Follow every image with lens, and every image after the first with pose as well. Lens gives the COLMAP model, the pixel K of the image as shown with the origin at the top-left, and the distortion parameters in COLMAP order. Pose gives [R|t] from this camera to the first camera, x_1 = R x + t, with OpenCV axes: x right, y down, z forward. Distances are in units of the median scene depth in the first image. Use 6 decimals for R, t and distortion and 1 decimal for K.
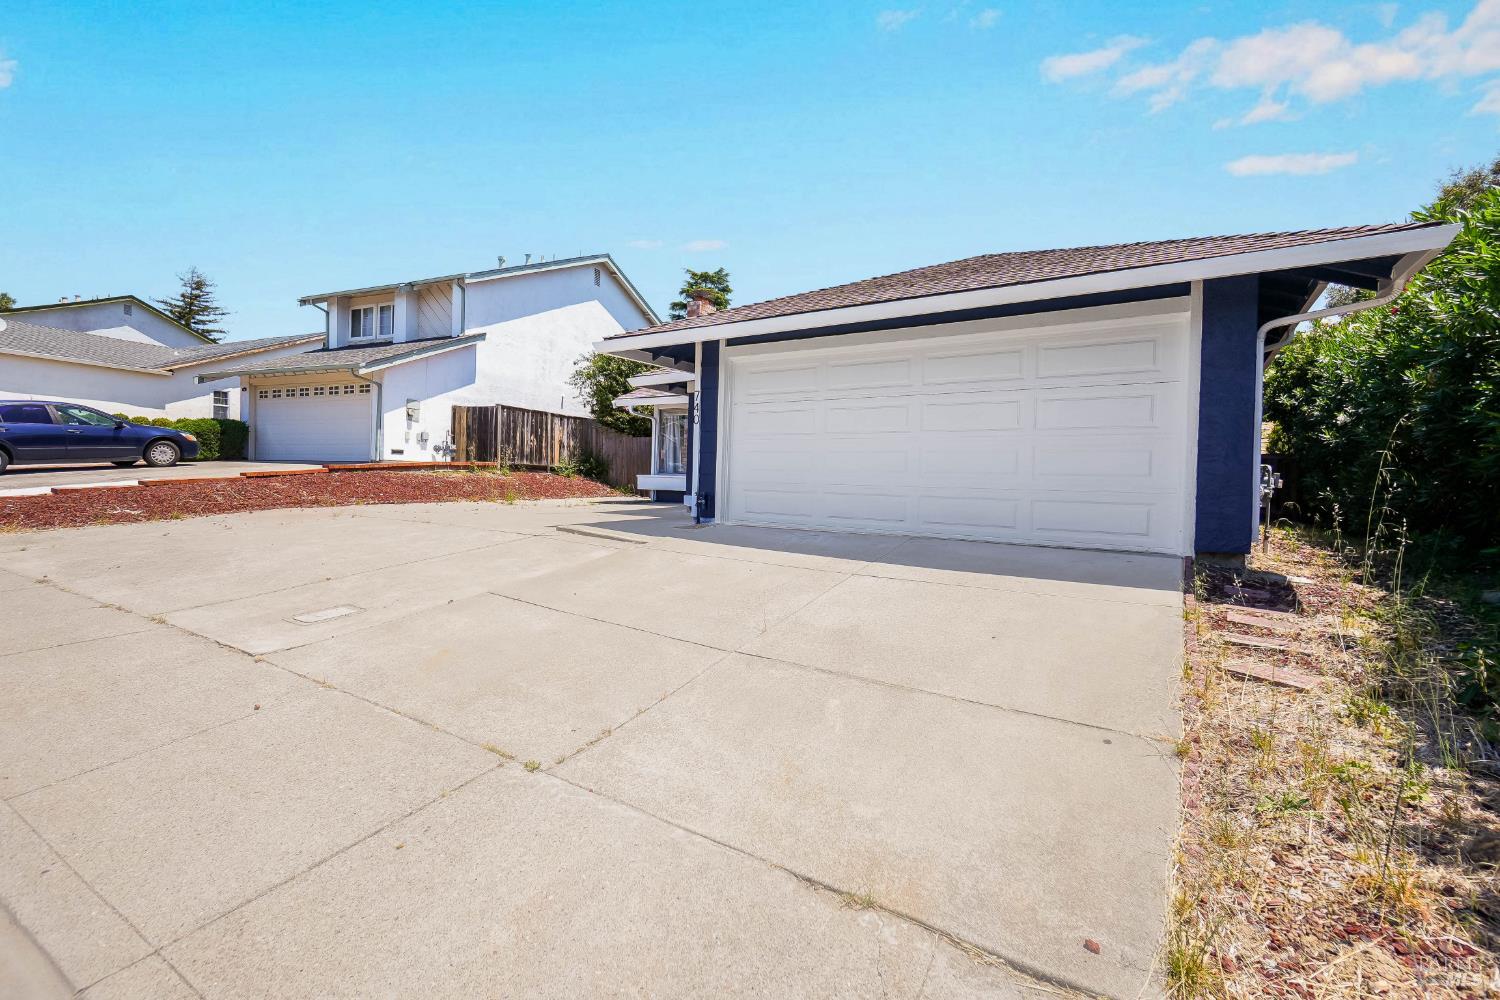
lens RADIAL K [[645.9, 0, 750.0], [0, 645.9, 500.0], [0, 0, 1]] dist [-0.004754, -0.000050]
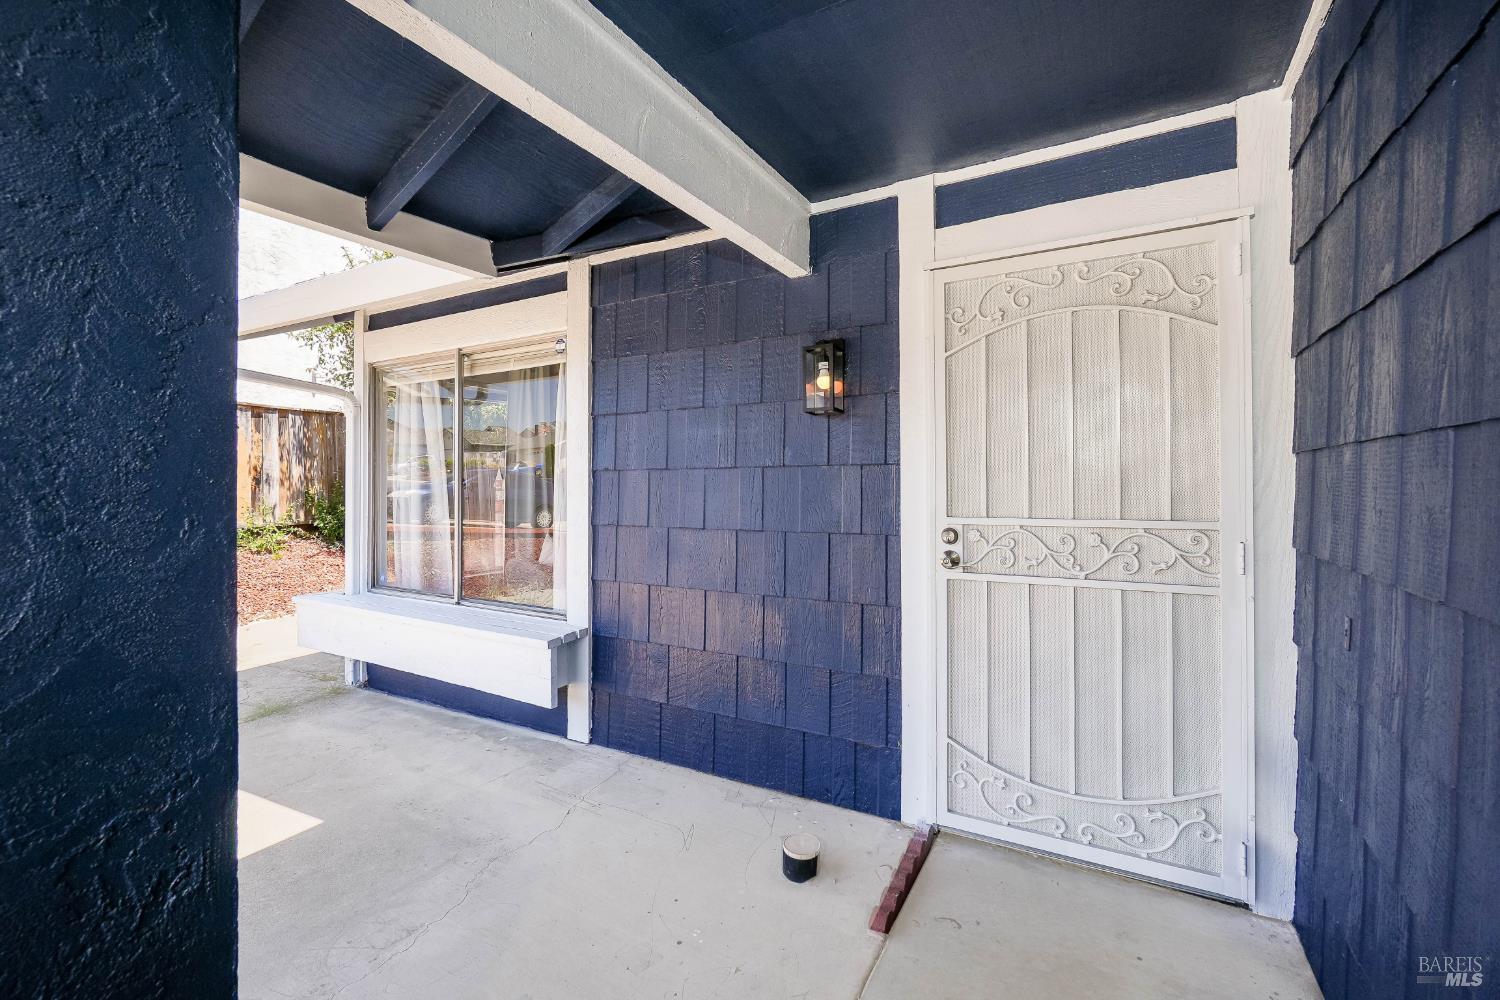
lens RADIAL K [[645.9, 0, 750.0], [0, 645.9, 500.0], [0, 0, 1]] dist [-0.004754, -0.000050]
pose [[0.998200, -0.024653, 0.054667, 0.009939], [0.025149, 0.999648, -0.008405, -0.064607], [-0.054440, 0.009765, 0.998469, 0.612012]]
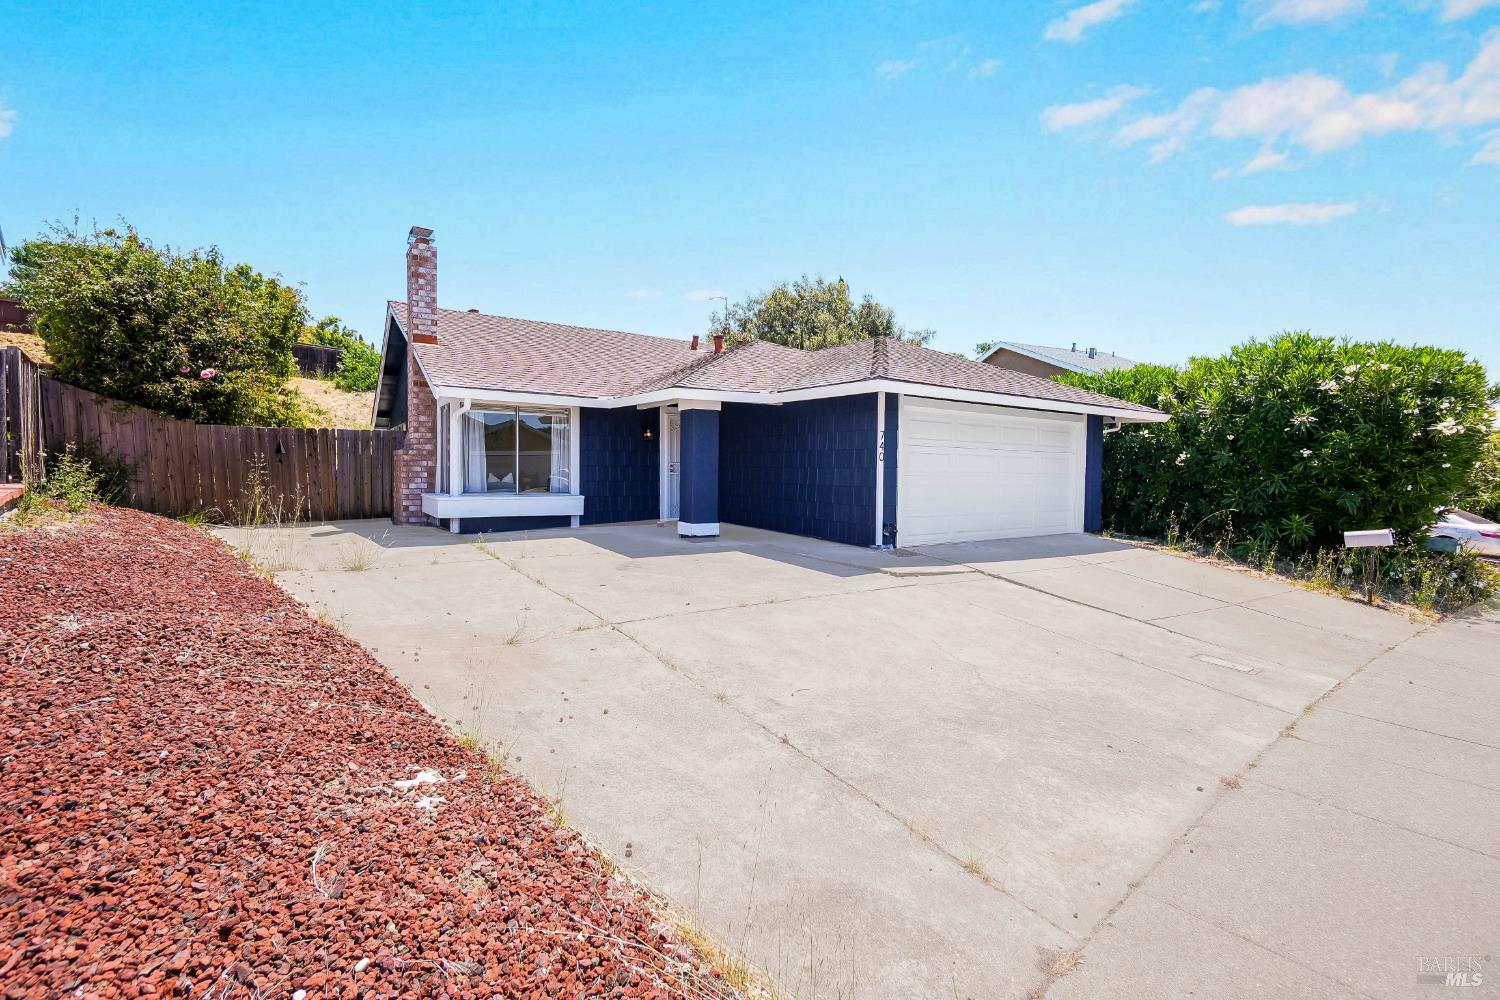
lens RADIAL K [[630.4, 0, 752.4], [0, 630.4, 466.5], [0, 0, 1]] dist [-0.002350, -0.000092]
pose [[0.377515, -0.024735, 0.925673, -0.564628], [0.022768, 0.999589, 0.017424, -0.065028], [-0.925723, 0.014498, 0.377923, 0.389547]]
